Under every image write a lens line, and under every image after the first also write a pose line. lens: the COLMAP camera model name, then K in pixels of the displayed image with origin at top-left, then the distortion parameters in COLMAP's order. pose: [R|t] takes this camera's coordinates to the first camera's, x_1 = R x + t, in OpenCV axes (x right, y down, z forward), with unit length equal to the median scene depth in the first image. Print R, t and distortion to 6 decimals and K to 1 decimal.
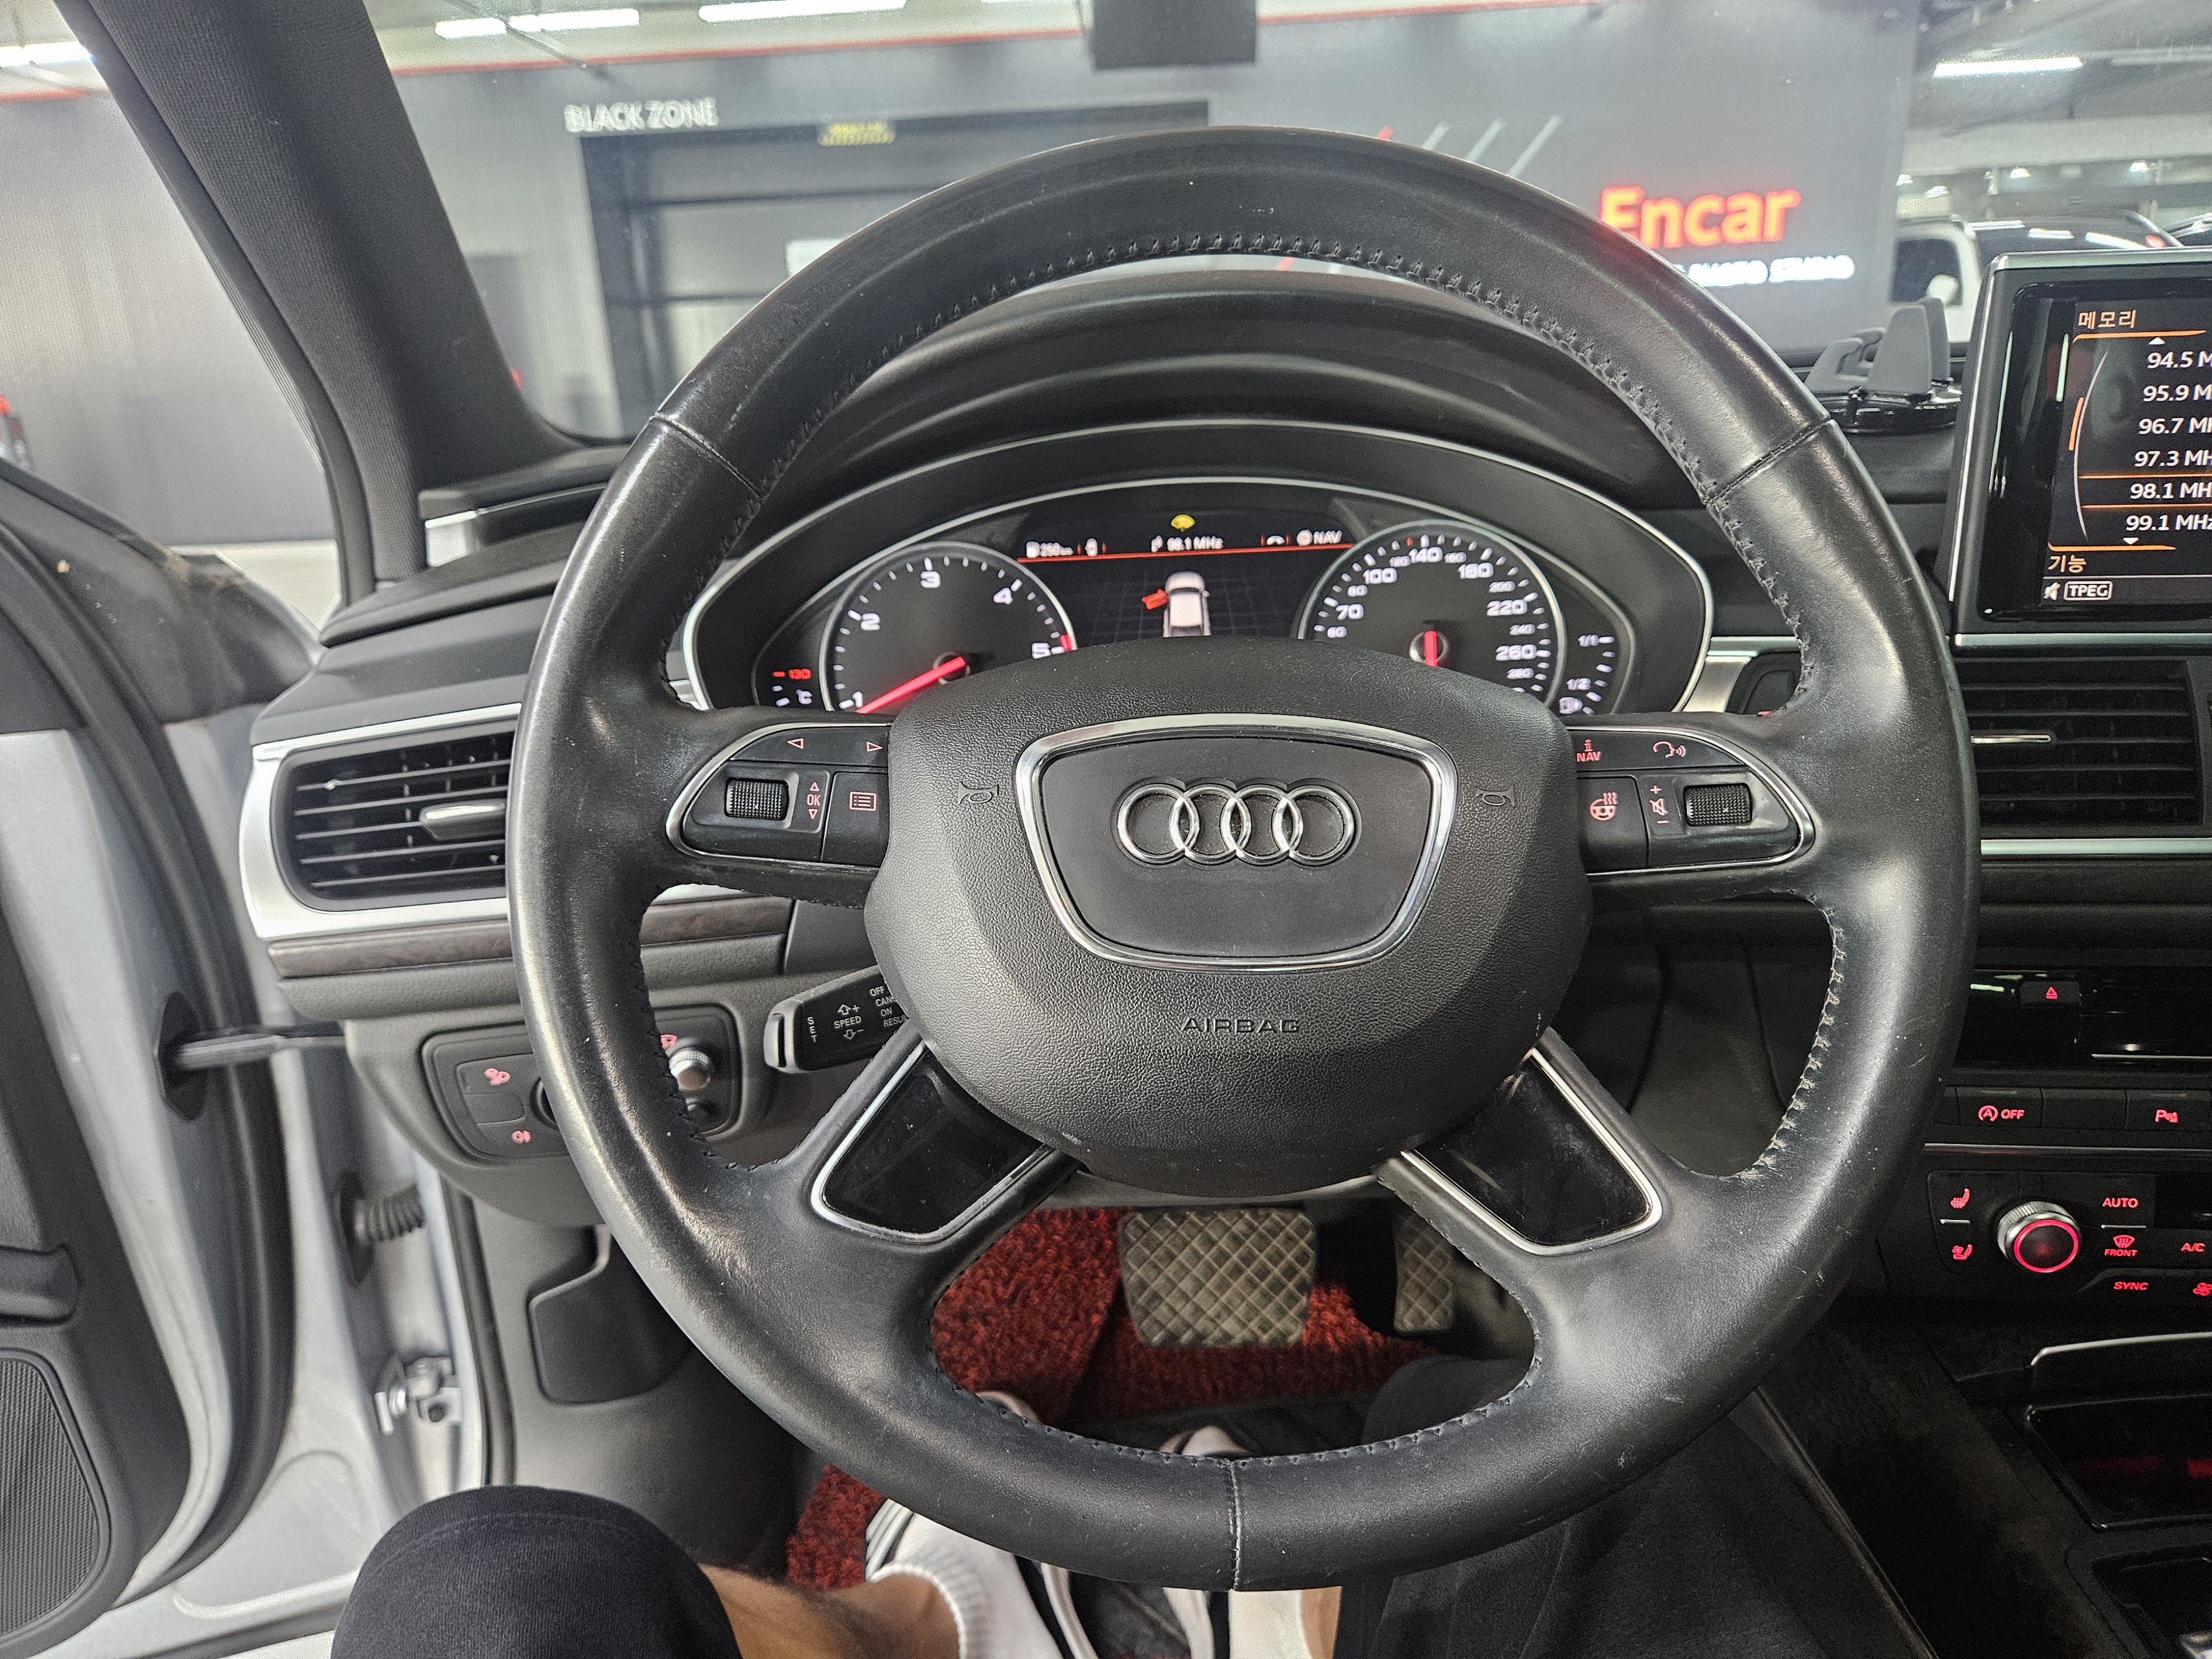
lens RADIAL K [[1497.5, 0, 1097.6], [0, 1497.5, 837.2], [0, 0, 1]] dist [0.072933, -0.057400]
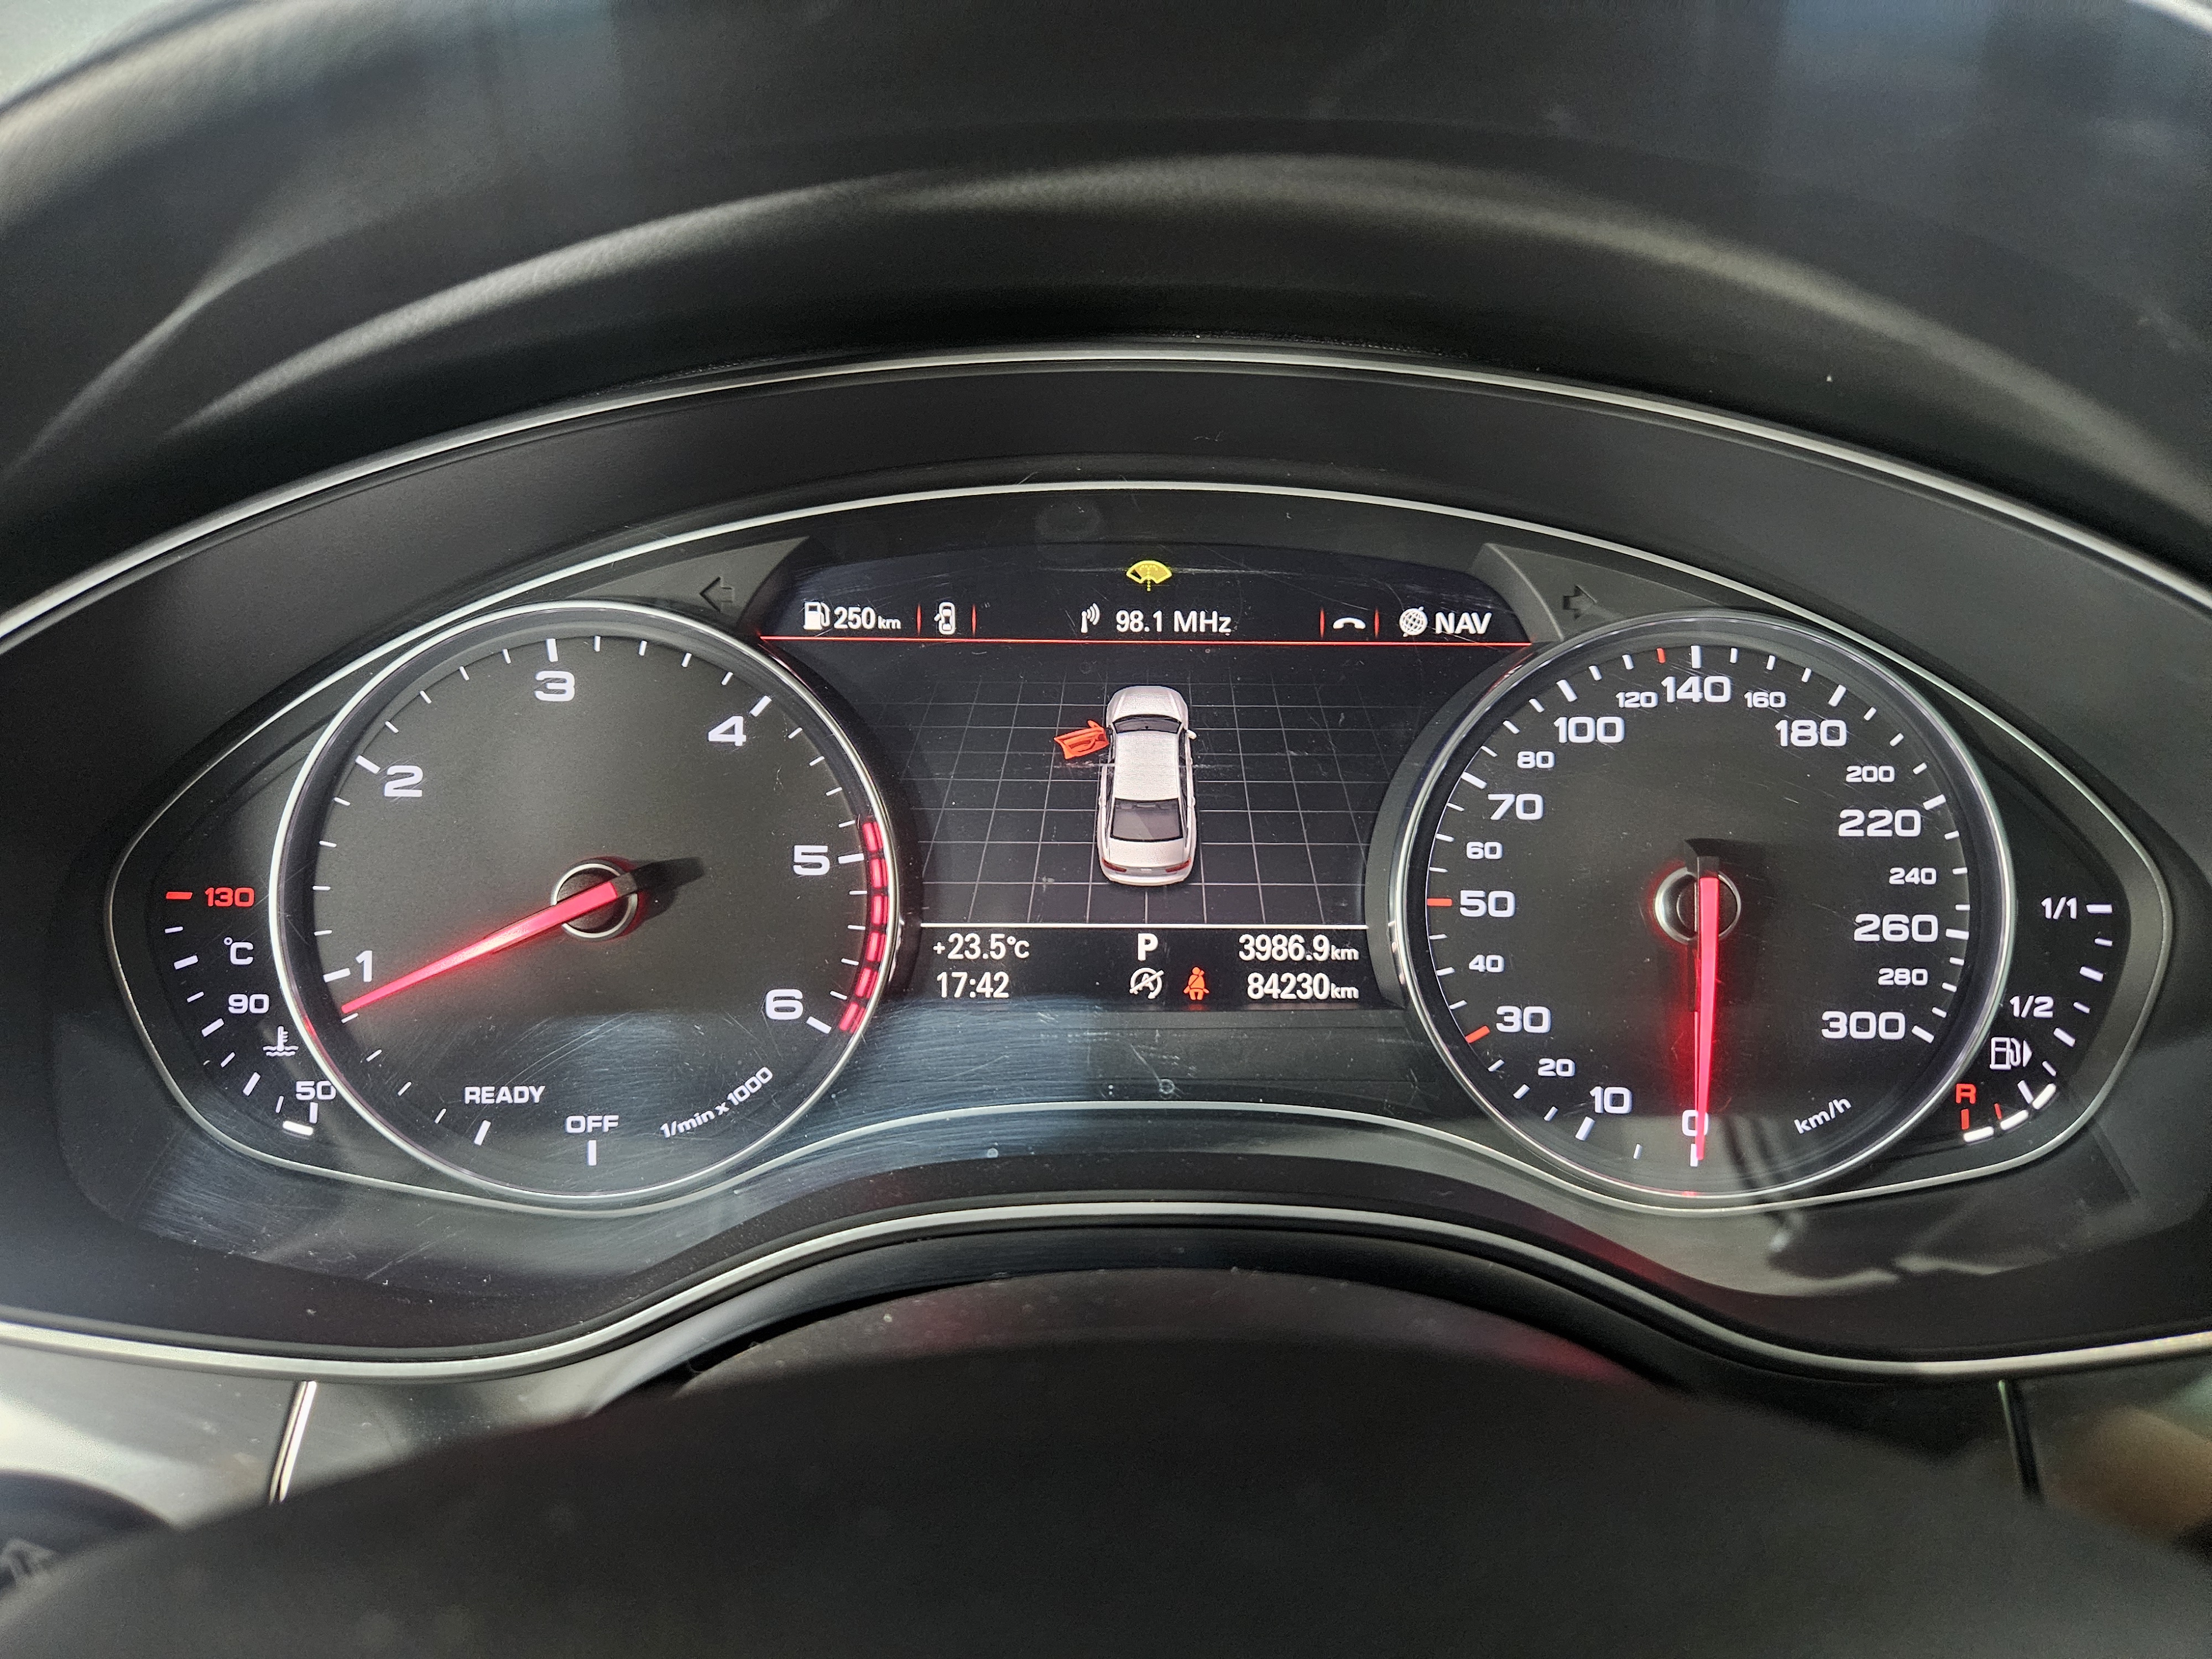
lens RADIAL K [[1497.5, 0, 1099.0], [0, 1497.5, 837.6], [0, 0, 1]] dist [0.072933, -0.057400]
pose [[0.998188, 0.045561, 0.039299, 0.028189], [-0.047656, 0.997397, 0.054110, -0.158842], [-0.036732, -0.055884, 0.997761, 0.561145]]
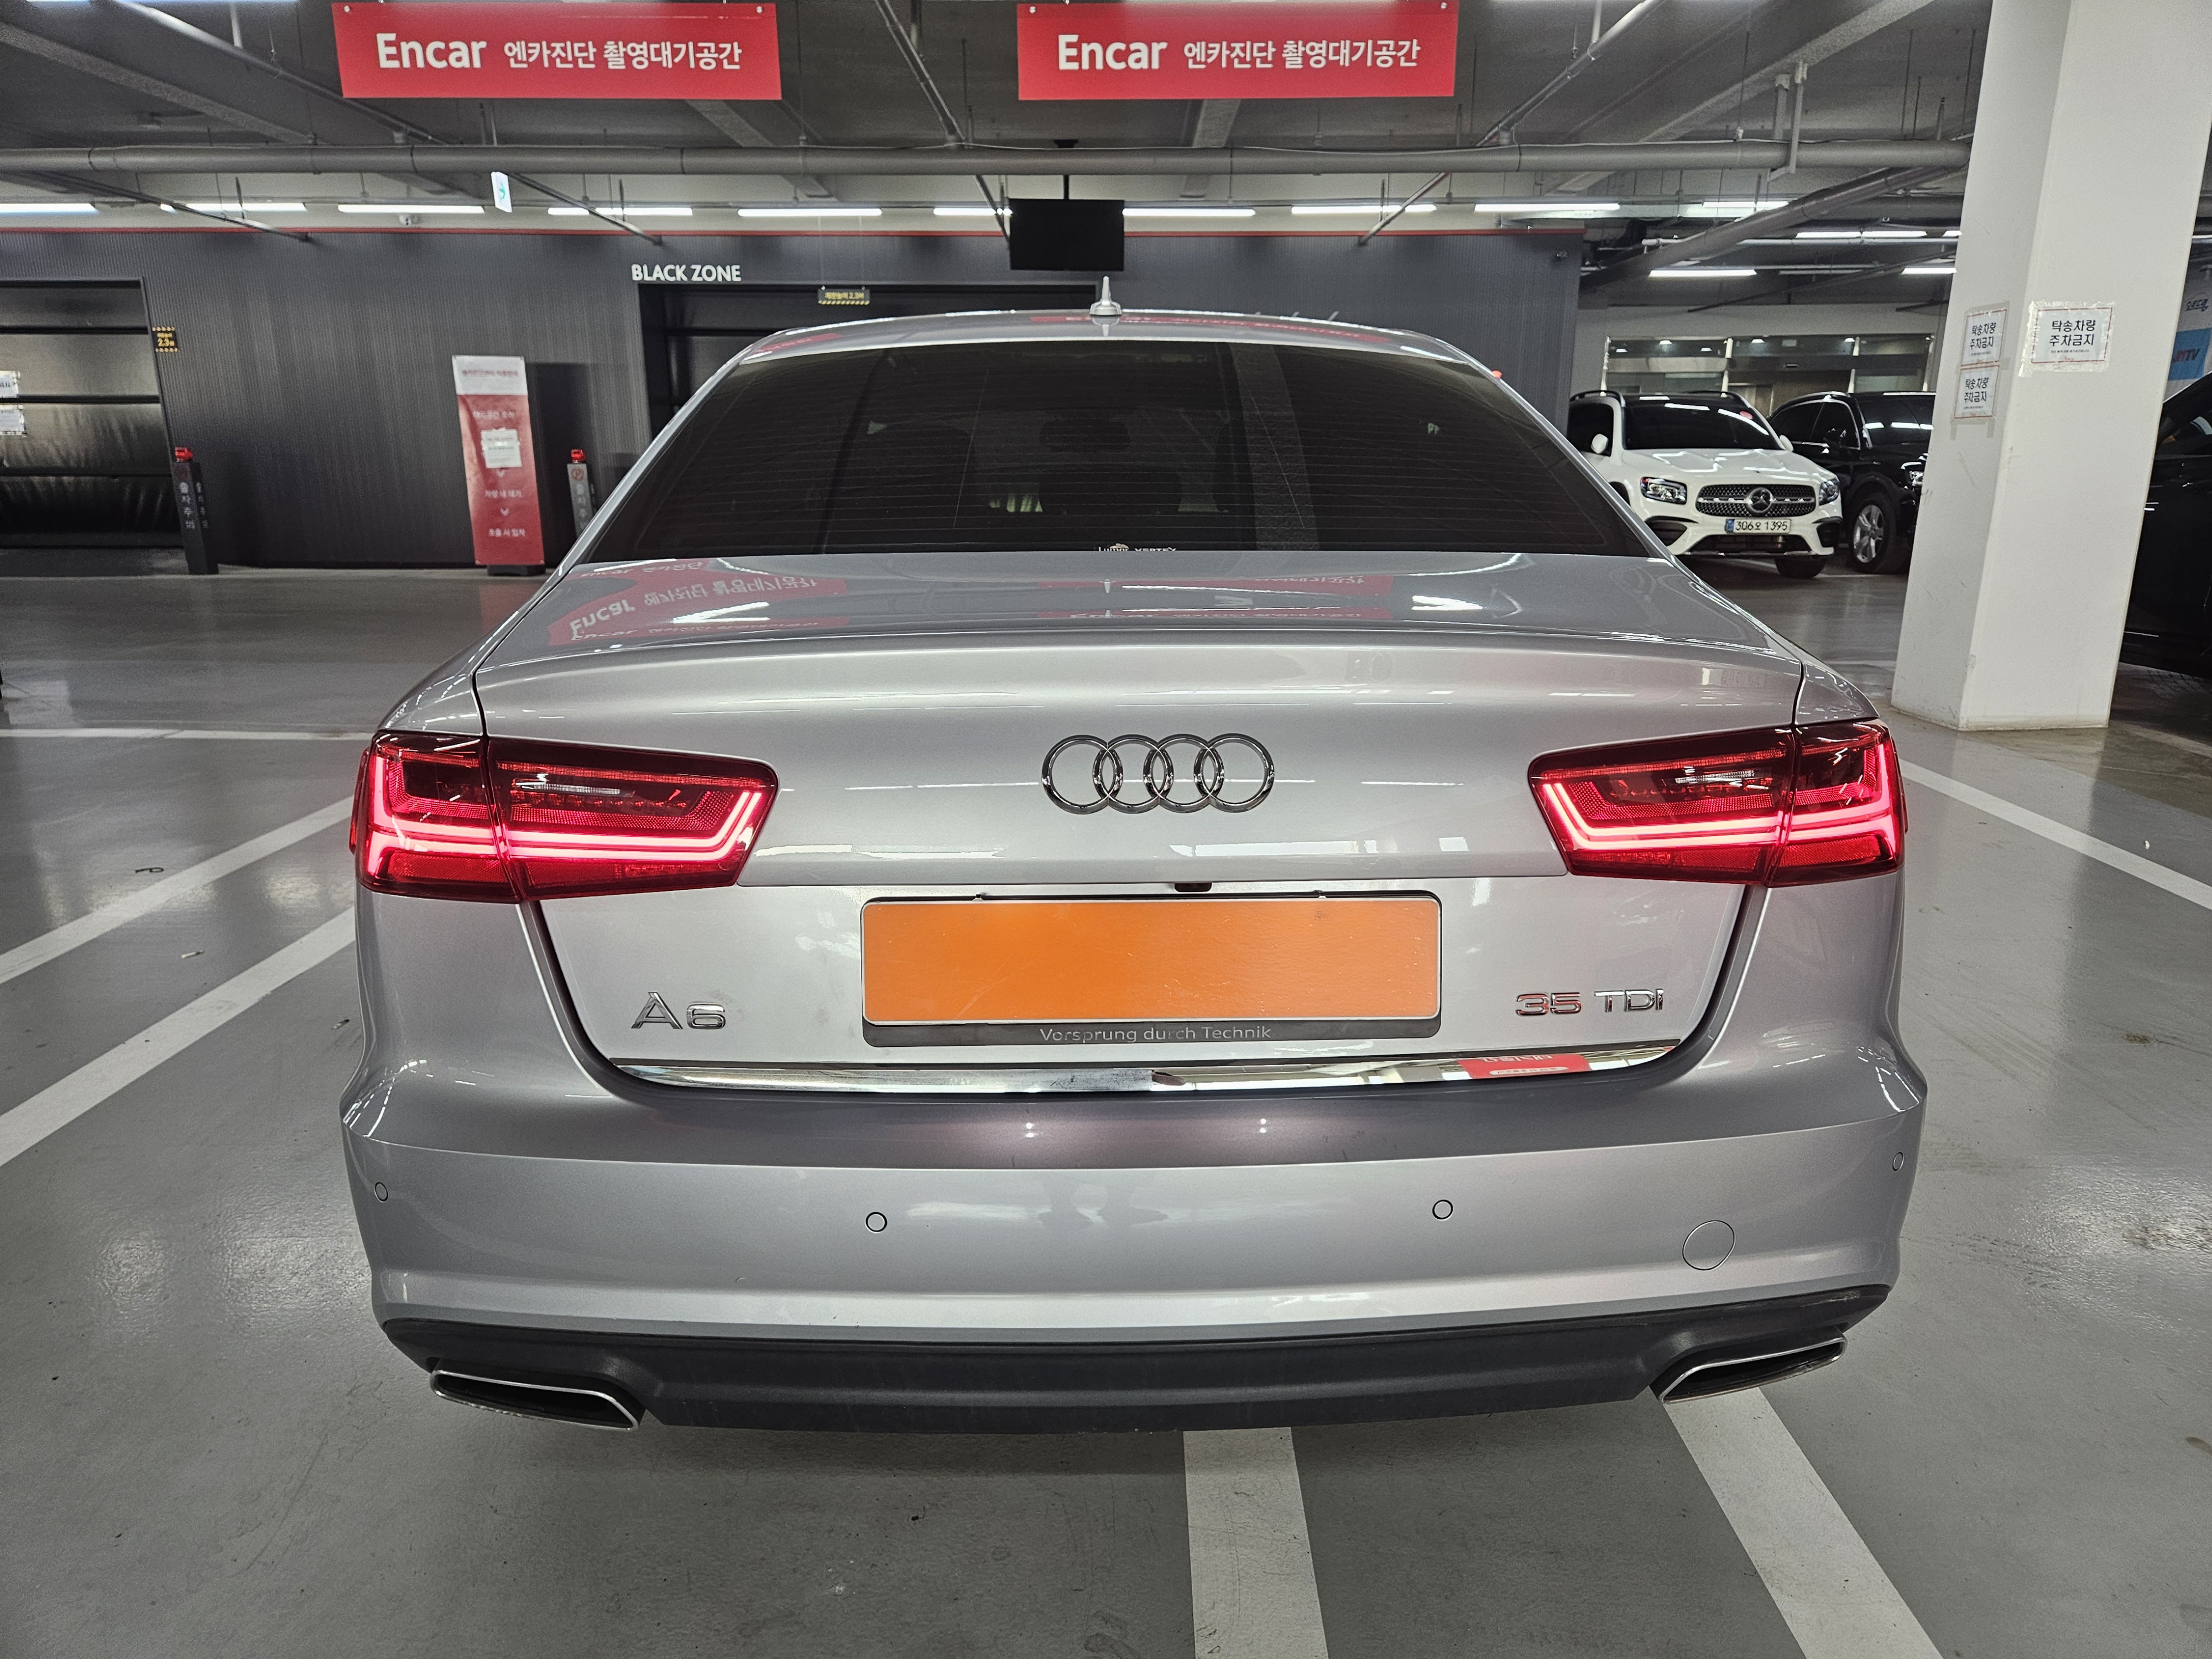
lens RADIAL K [[1497.5, 0, 1115.8], [0, 1497.5, 848.8], [0, 0, 1]] dist [0.072933, -0.057400]
pose [[0.997824, 0.032431, 0.057411, 0.382902], [-0.029853, 0.998531, -0.045216, 1.321594], [-0.058793, 0.043404, 0.997326, -4.926513]]
